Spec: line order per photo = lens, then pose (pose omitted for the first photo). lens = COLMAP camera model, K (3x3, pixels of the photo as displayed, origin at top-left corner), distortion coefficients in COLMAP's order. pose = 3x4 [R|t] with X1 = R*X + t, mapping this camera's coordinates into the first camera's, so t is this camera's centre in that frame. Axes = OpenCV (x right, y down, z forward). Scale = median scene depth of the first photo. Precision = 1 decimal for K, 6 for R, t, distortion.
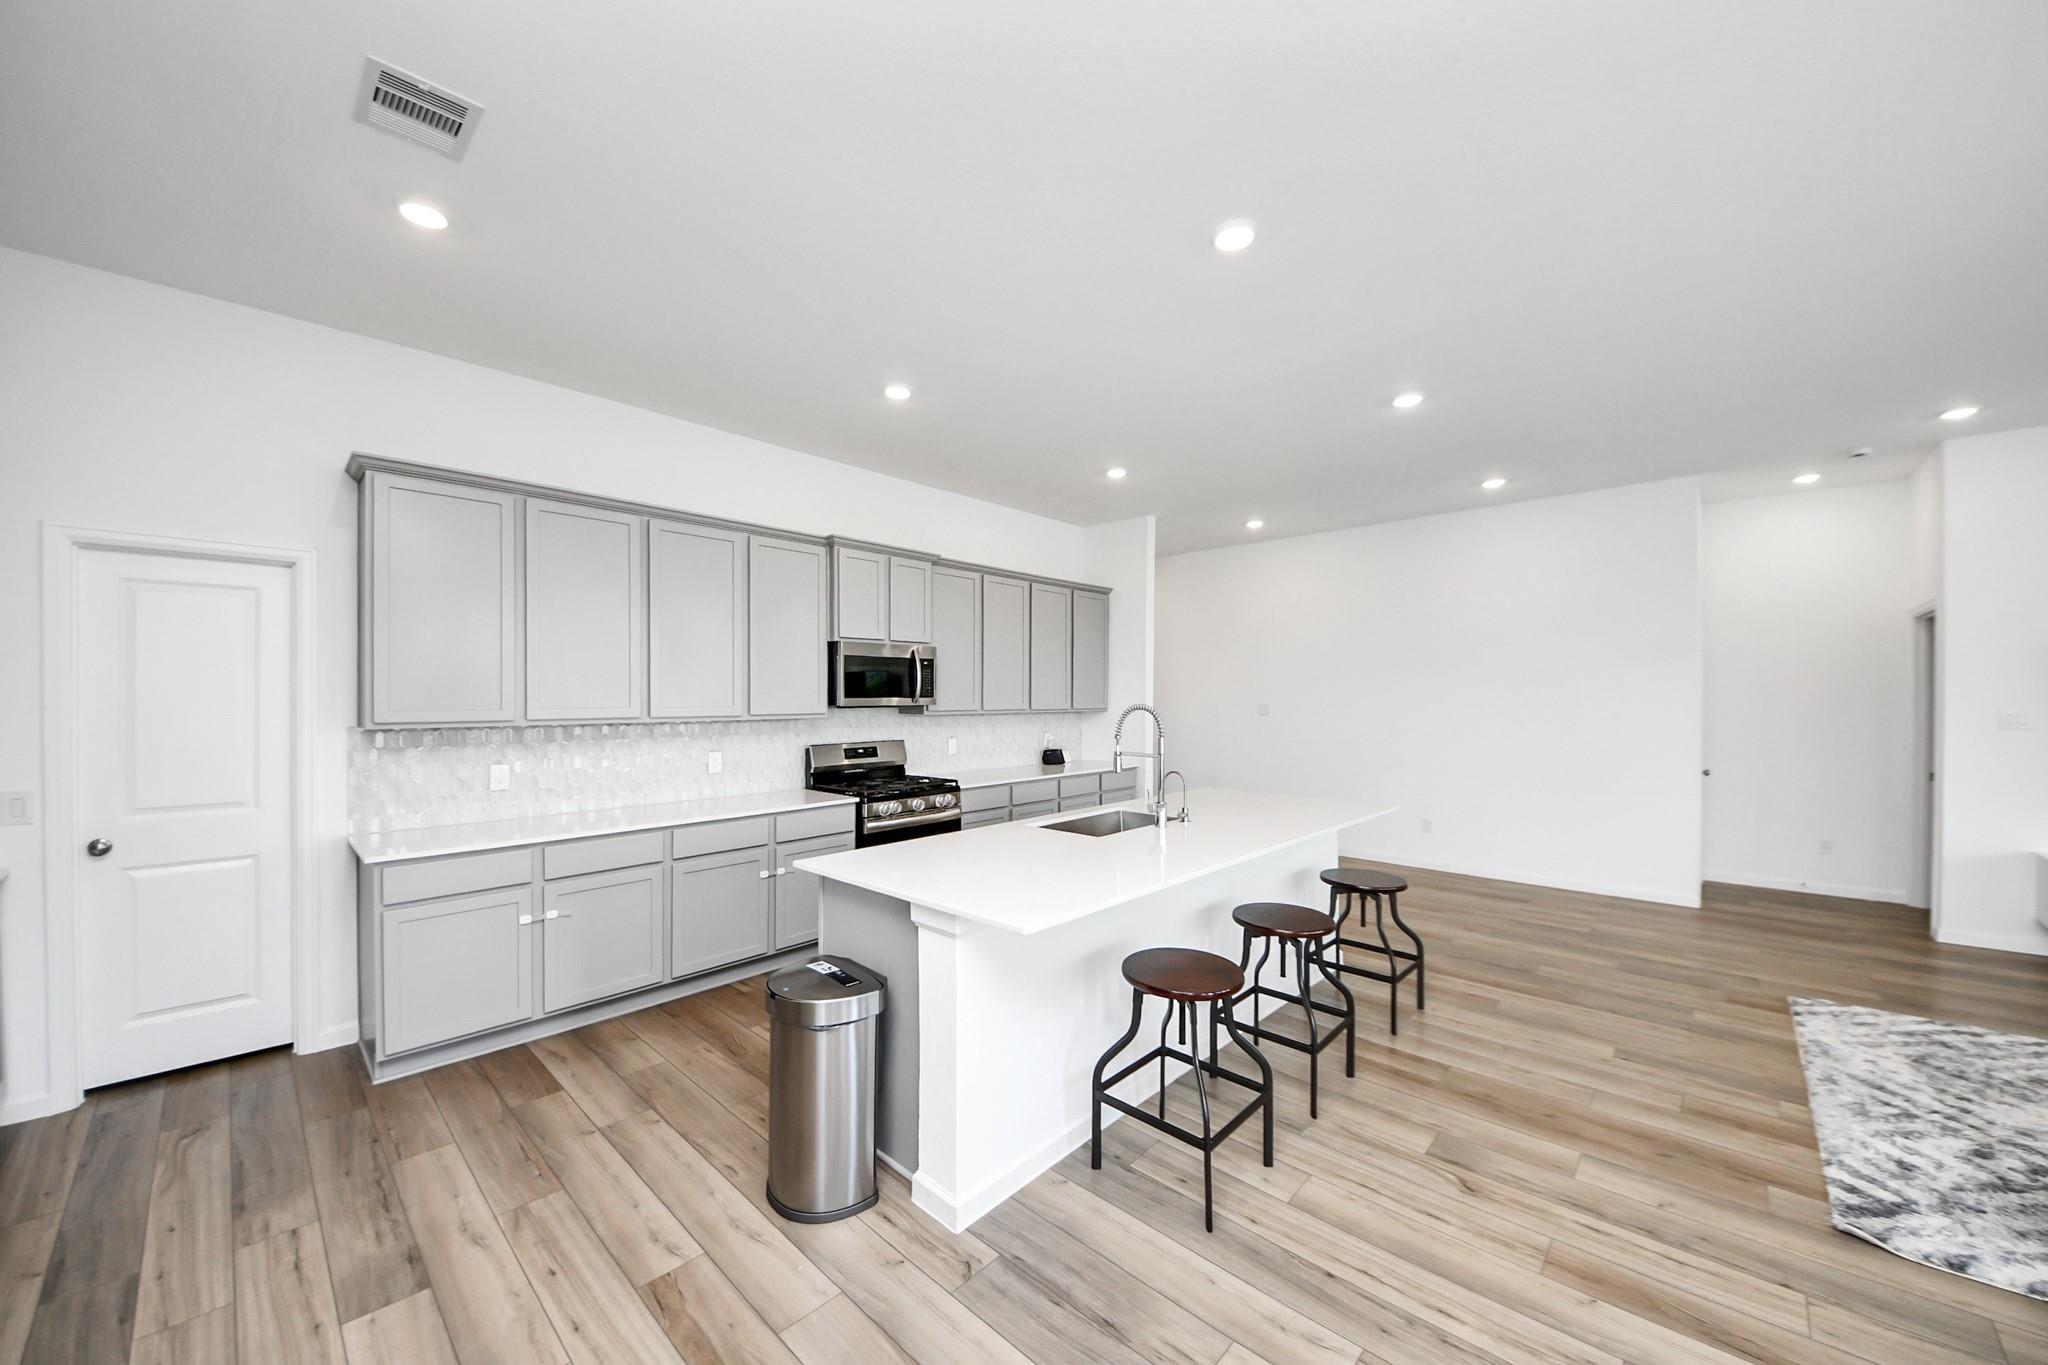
lens RADIAL K [[751.9, 0, 1022.8], [0, 751.9, 691.1], [0, 0, 1]] dist [-0.007100, -0.002315]
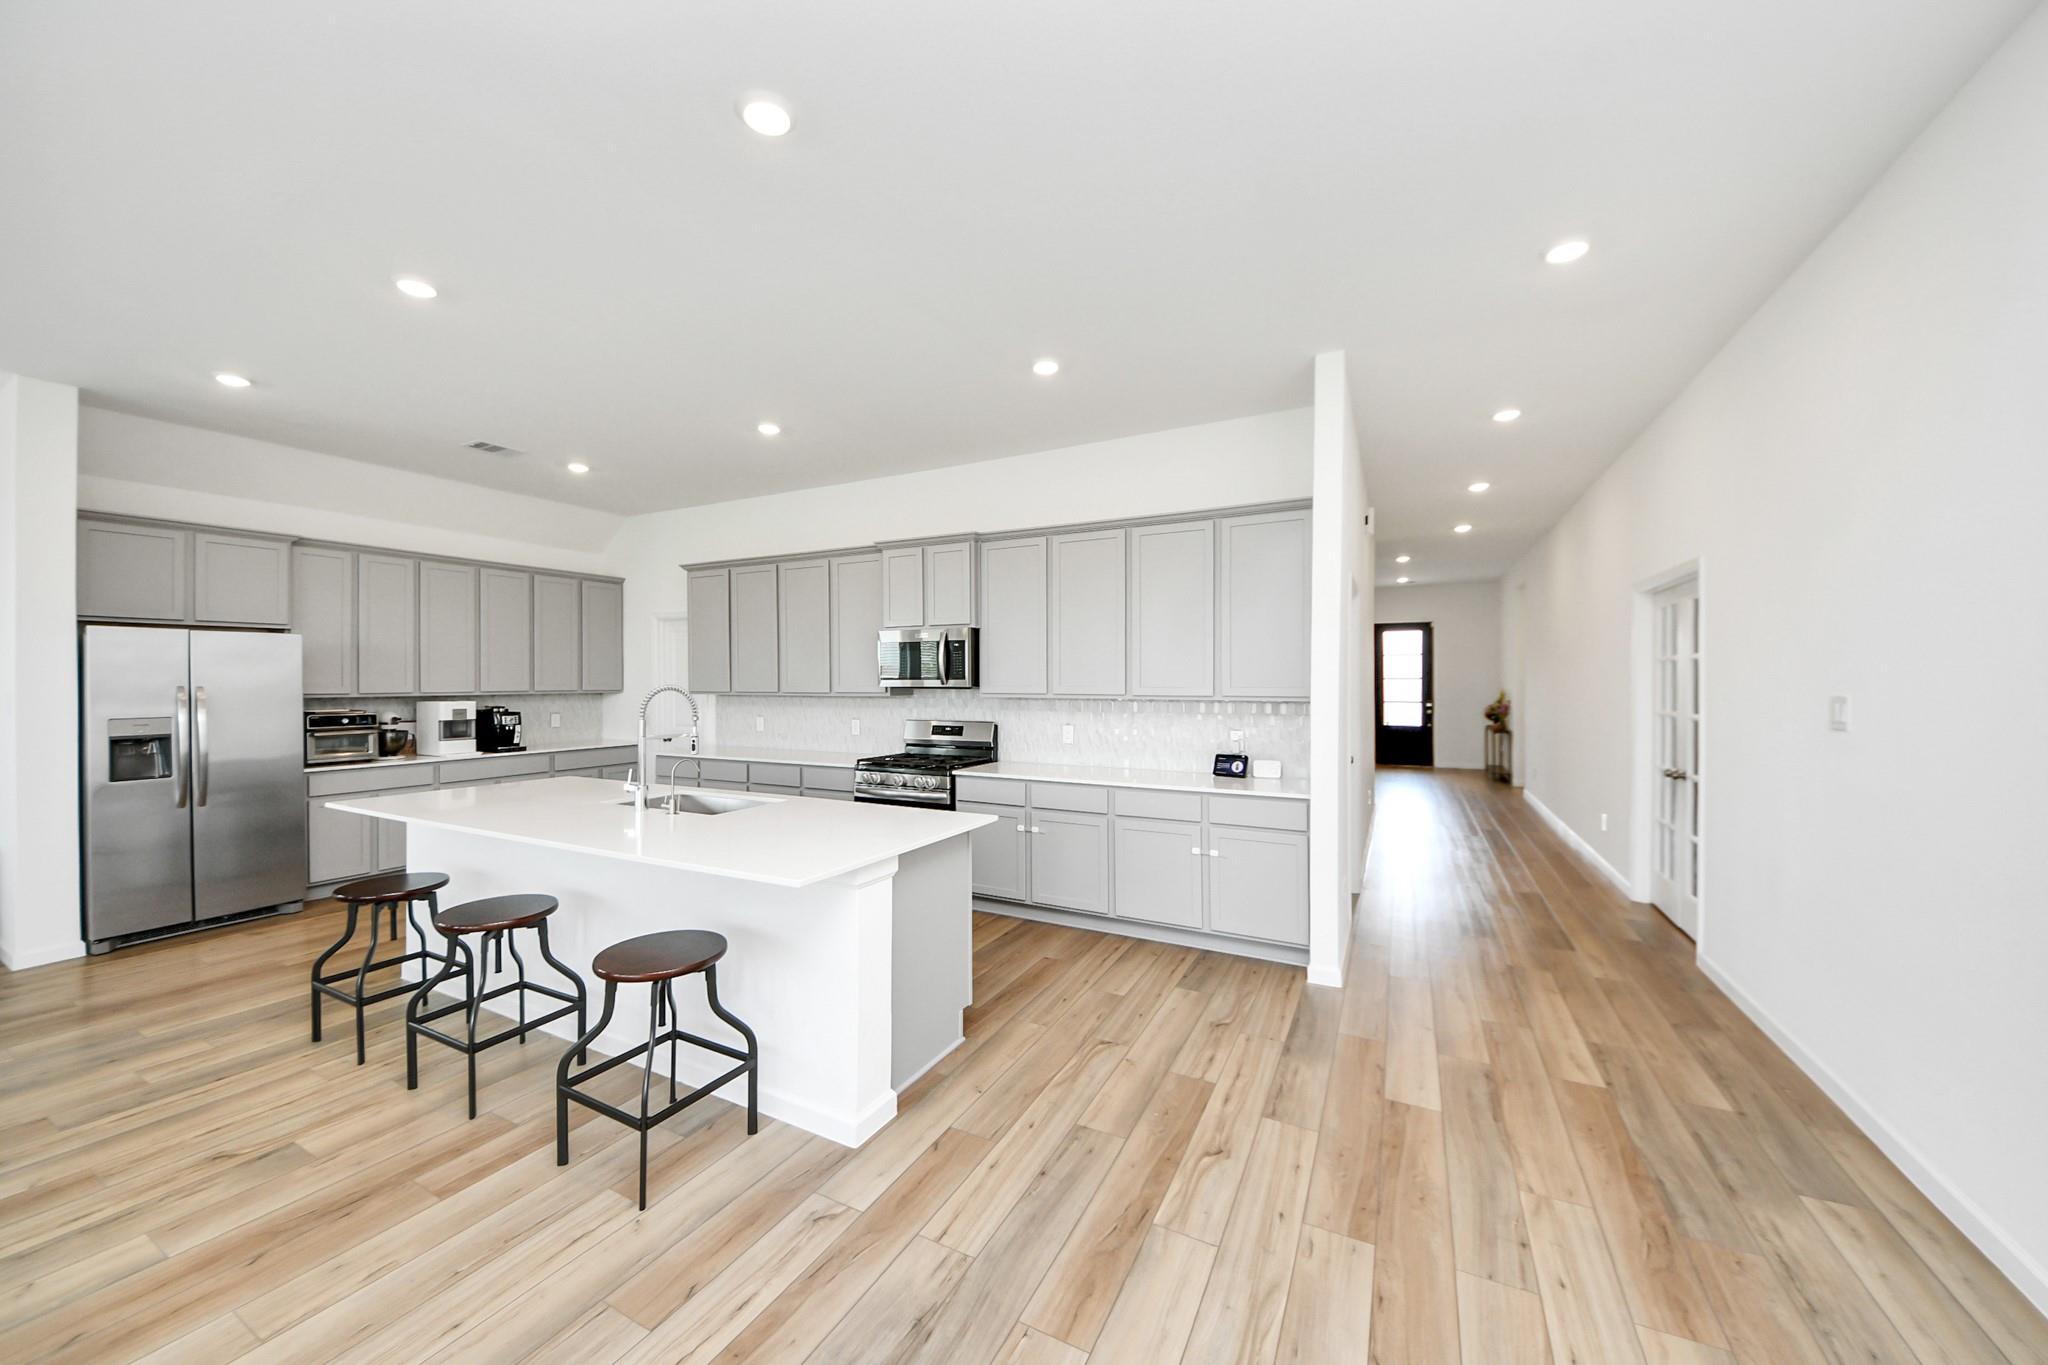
lens RADIAL K [[751.9, 0, 1012.2], [0, 751.9, 677.4], [0, 0, 1]] dist [-0.007100, -0.002315]
pose [[0.263074, 0.001241, -0.964775, 1.196825], [0.011018, 0.999930, 0.004291, 0.003399], [0.964713, -0.011758, 0.263042, 1.146670]]
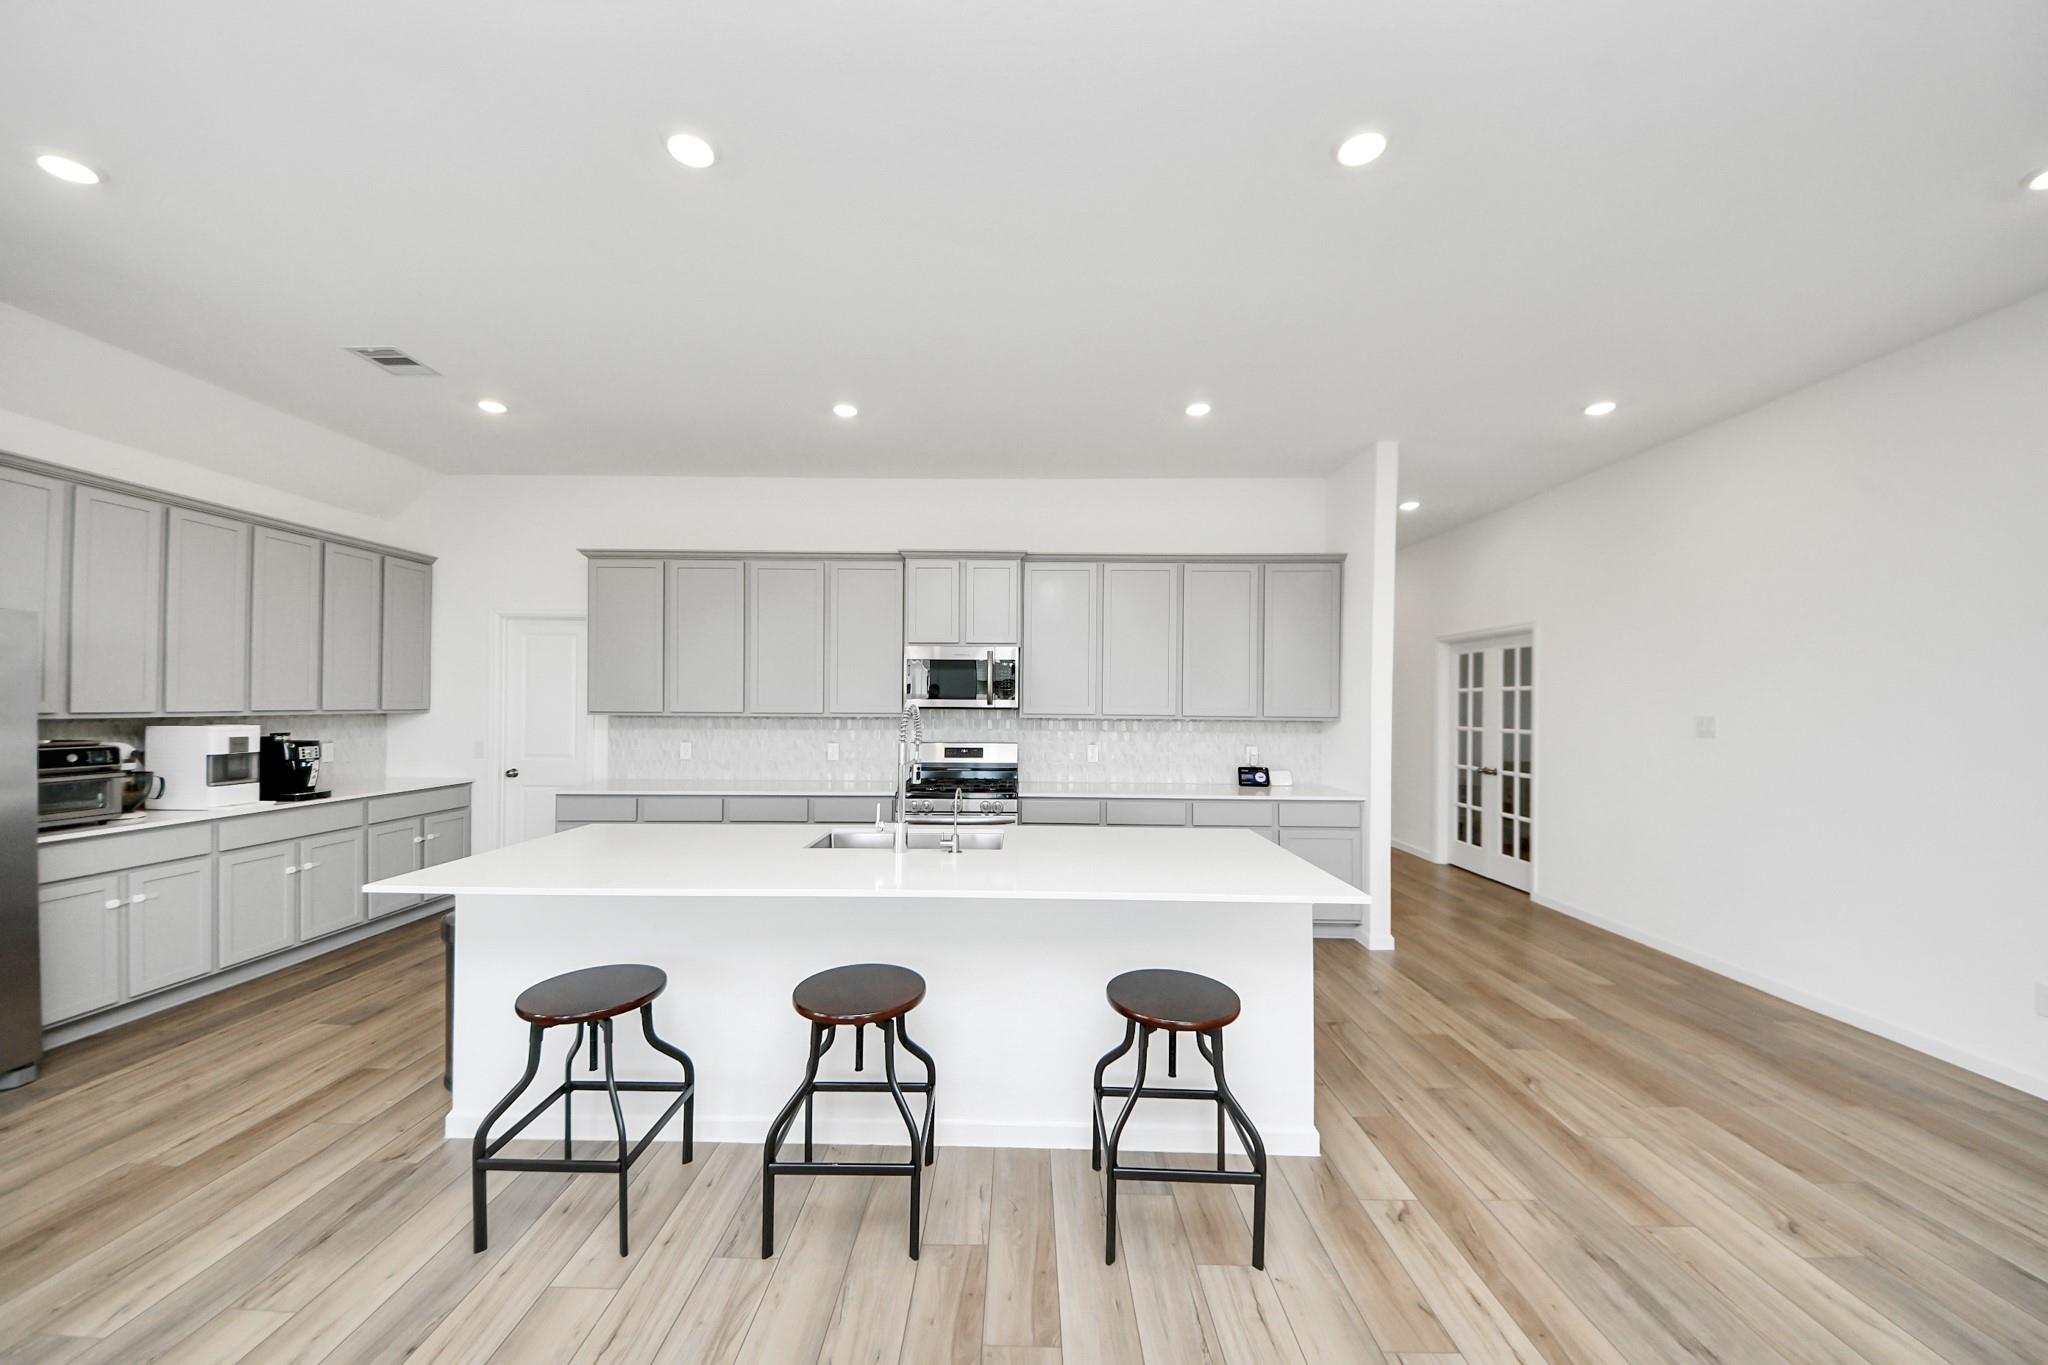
lens RADIAL K [[751.9, 0, 1007.0], [0, 751.9, 690.3], [0, 0, 1]] dist [-0.007100, -0.002315]
pose [[0.674009, 0.000749, -0.738723, 0.826846], [-0.002735, 0.999995, -0.001482, -0.002764], [0.738718, 0.003019, 0.674008, 0.494668]]
